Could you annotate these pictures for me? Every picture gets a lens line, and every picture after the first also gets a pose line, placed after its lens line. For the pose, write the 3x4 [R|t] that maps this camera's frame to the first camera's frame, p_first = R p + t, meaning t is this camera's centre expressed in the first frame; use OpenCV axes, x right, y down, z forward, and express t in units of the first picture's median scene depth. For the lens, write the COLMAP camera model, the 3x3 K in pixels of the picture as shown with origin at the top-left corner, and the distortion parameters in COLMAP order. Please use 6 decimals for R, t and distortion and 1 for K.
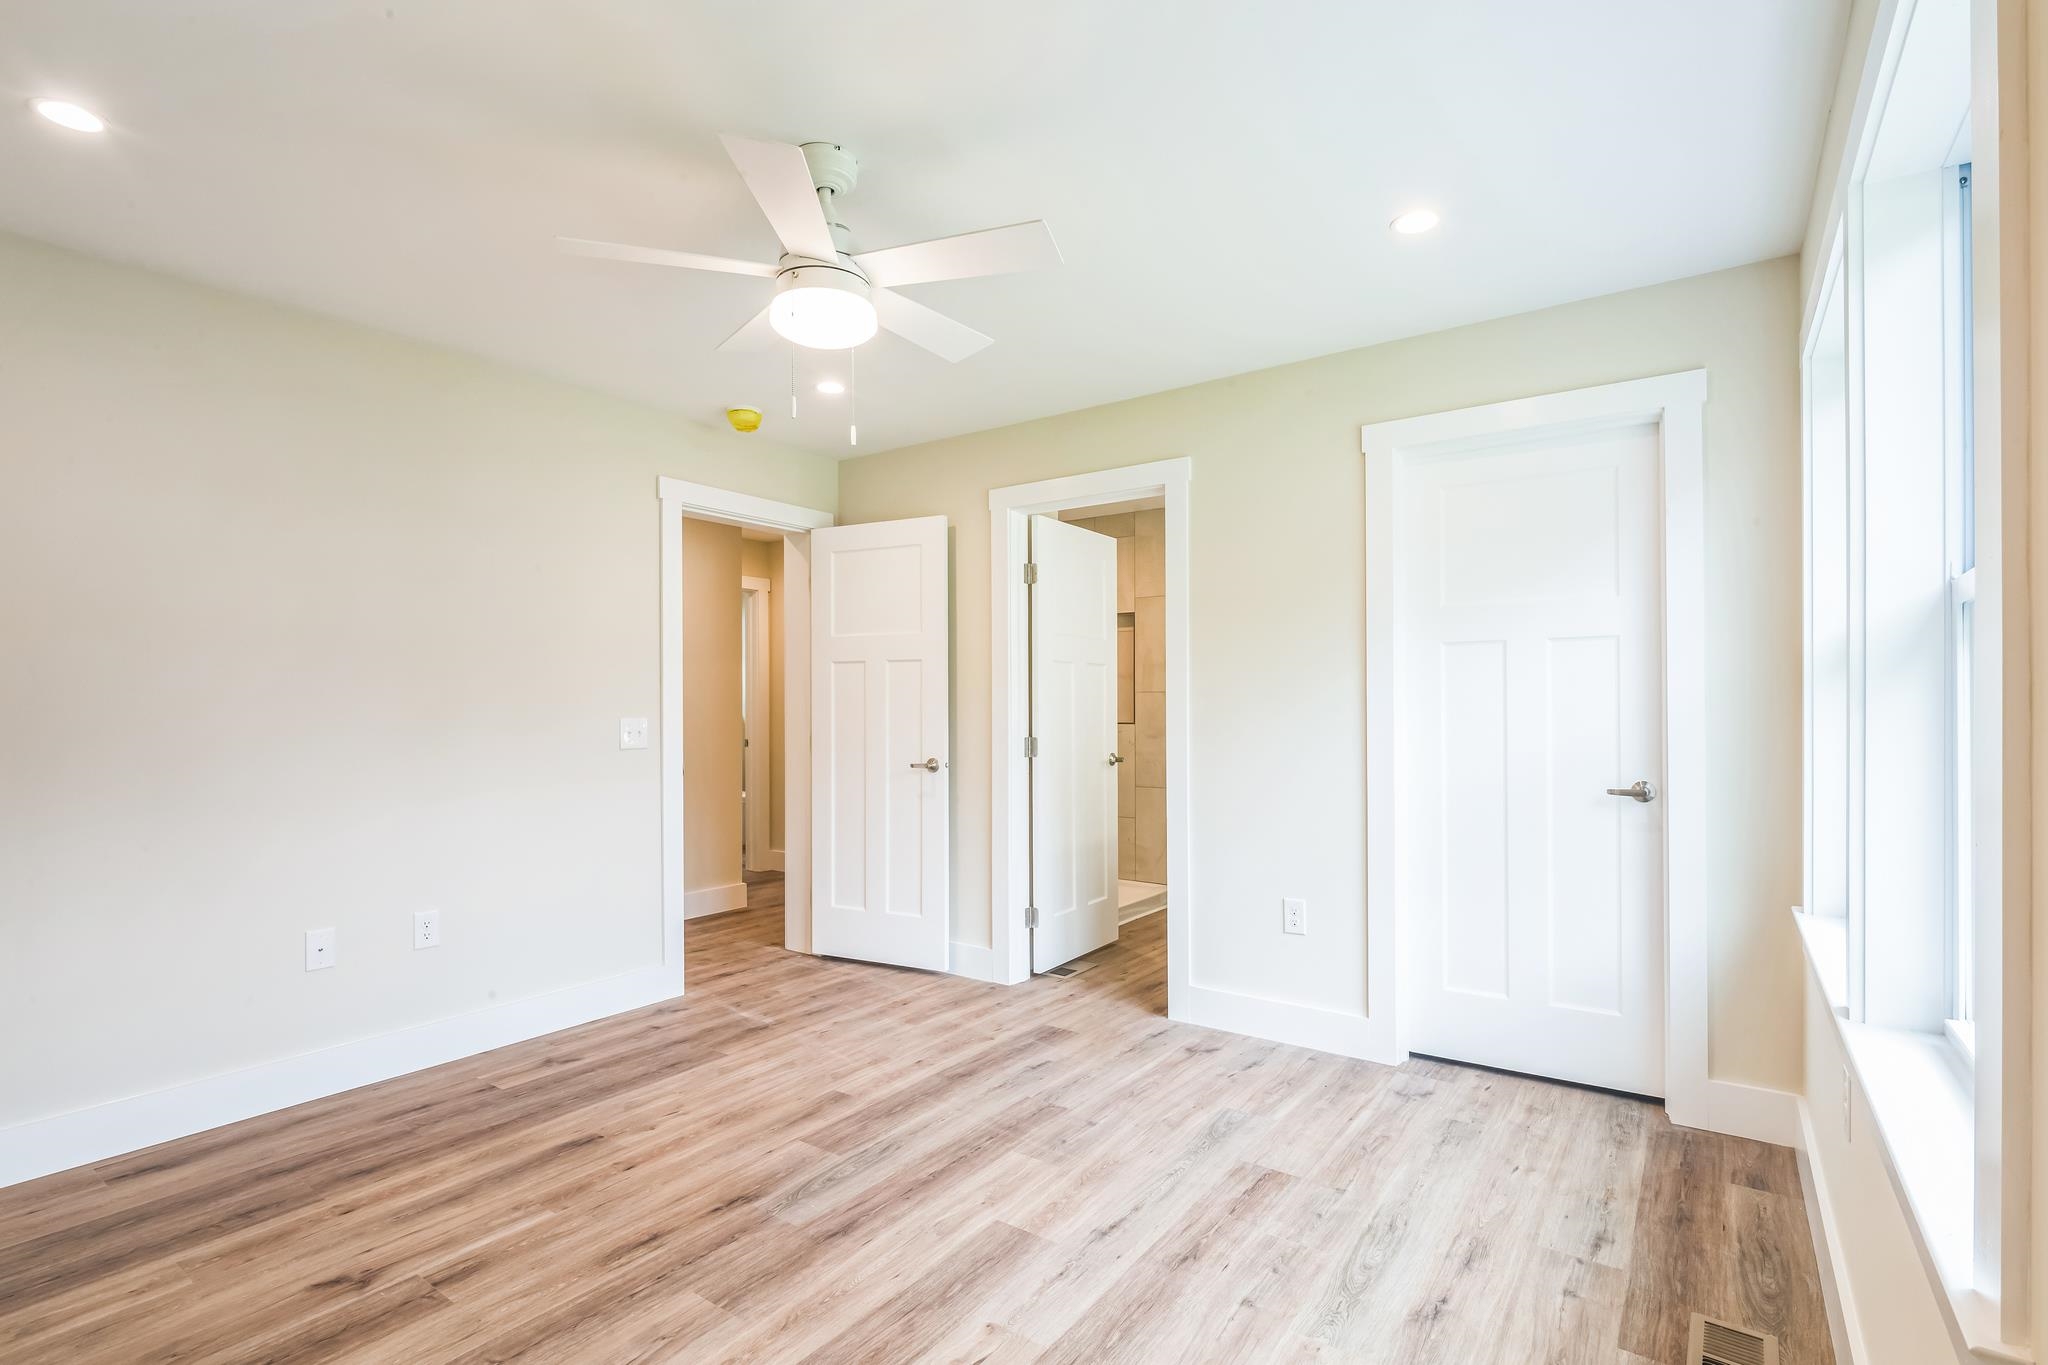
lens RADIAL K [[946.6, 0, 1024.5], [0, 946.6, 701.0], [0, 0, 1]] dist [-0.002414, -0.011516]
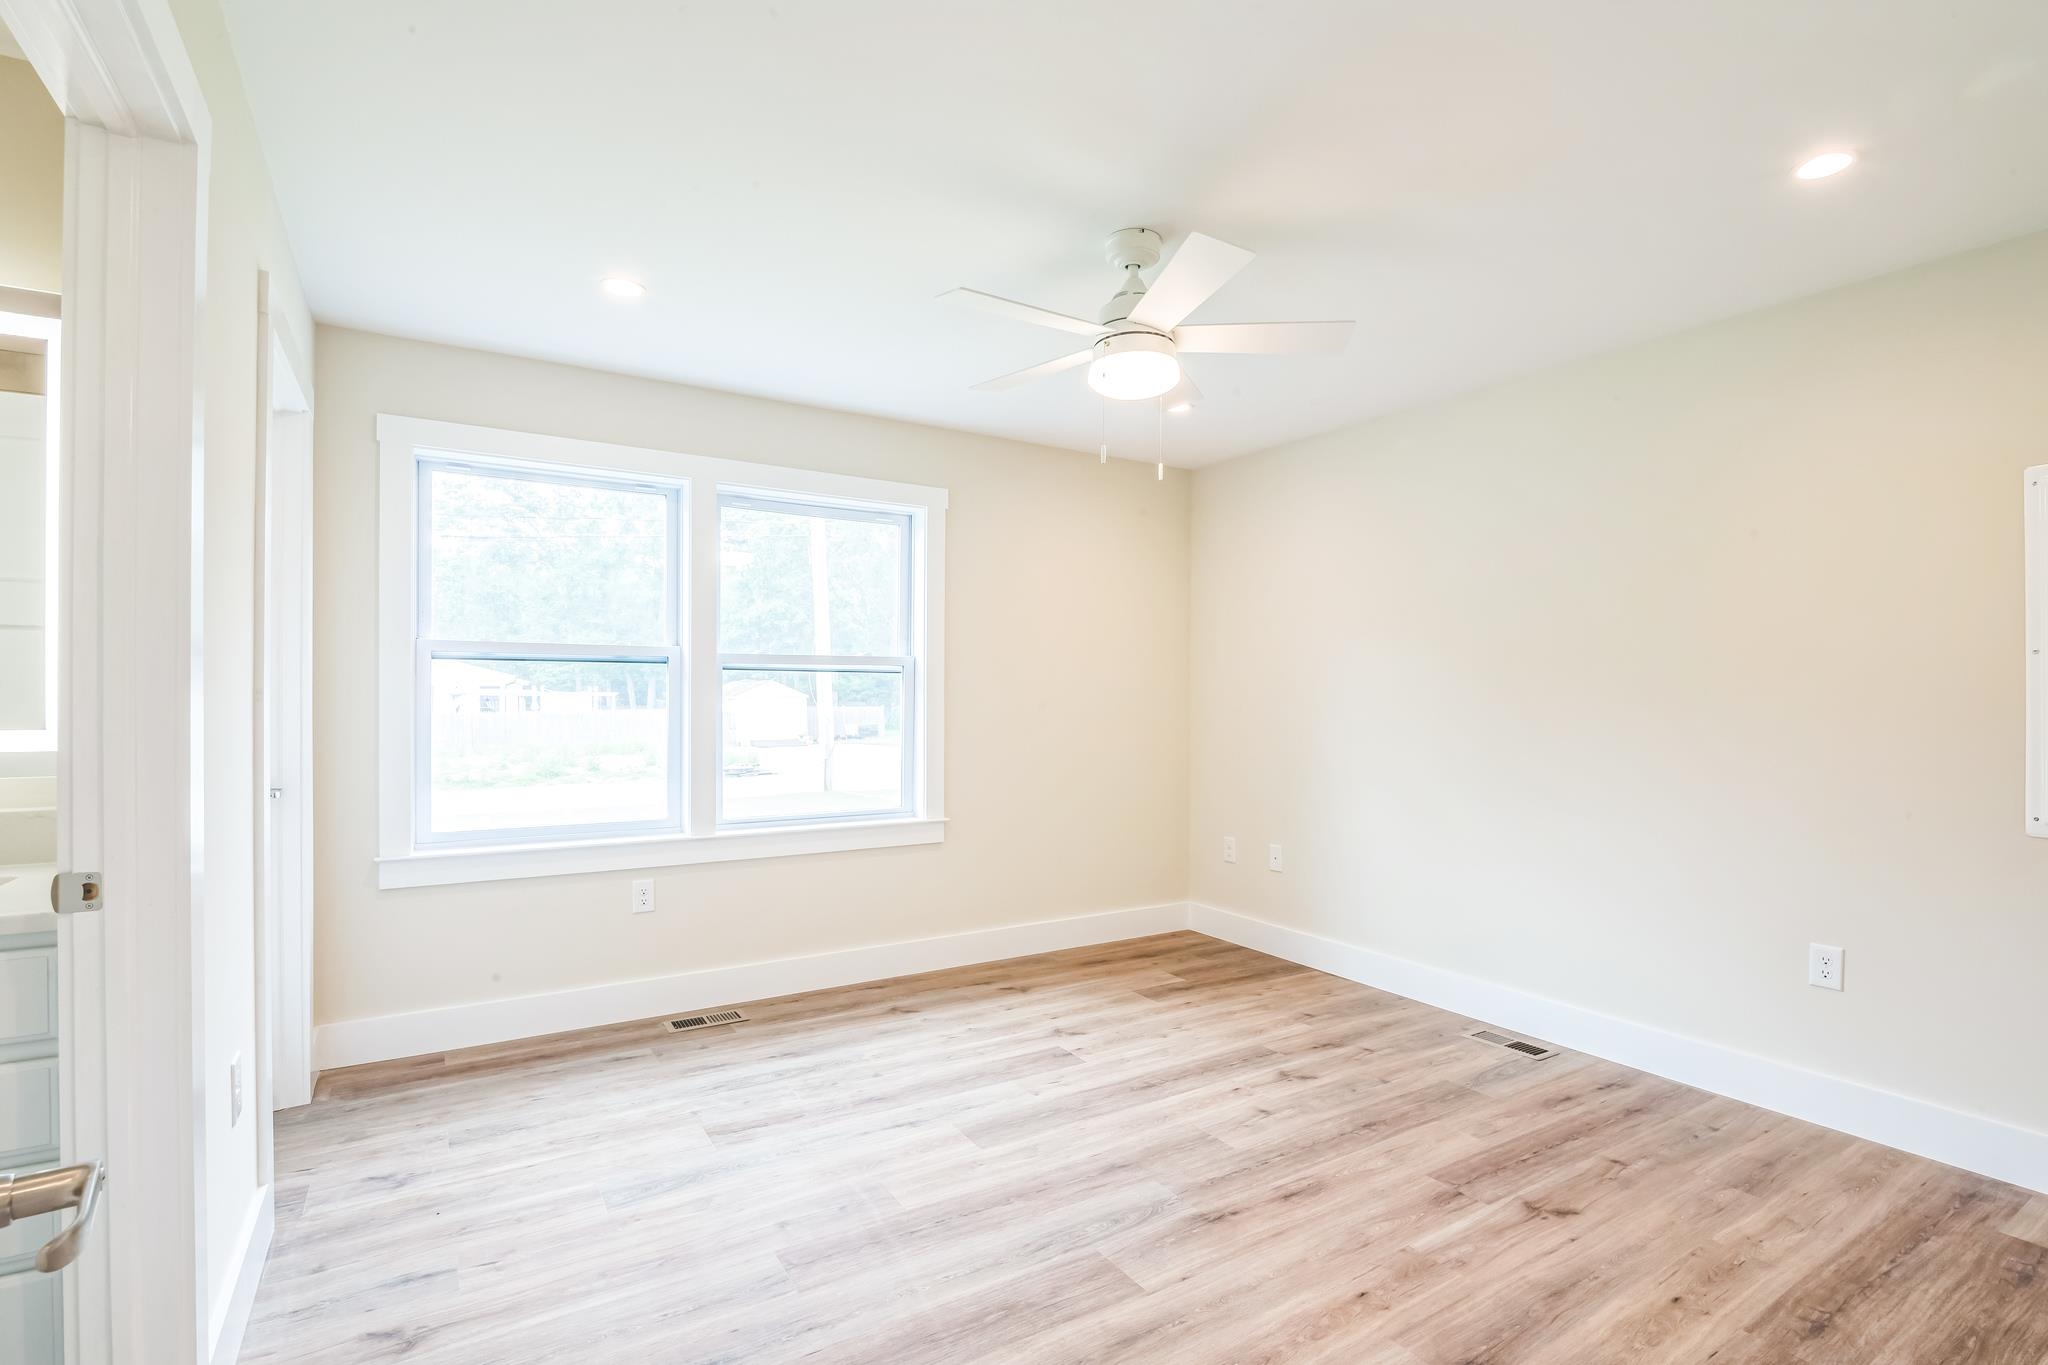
lens RADIAL K [[946.6, 0, 1024.5], [0, 946.6, 701.0], [0, 0, 1]] dist [-0.002414, -0.011516]
pose [[-0.921666, -0.007462, 0.387913, -0.503263], [-0.007999, 0.999968, 0.000233, 0.011645], [-0.387902, -0.002888, -0.921696, 1.992091]]
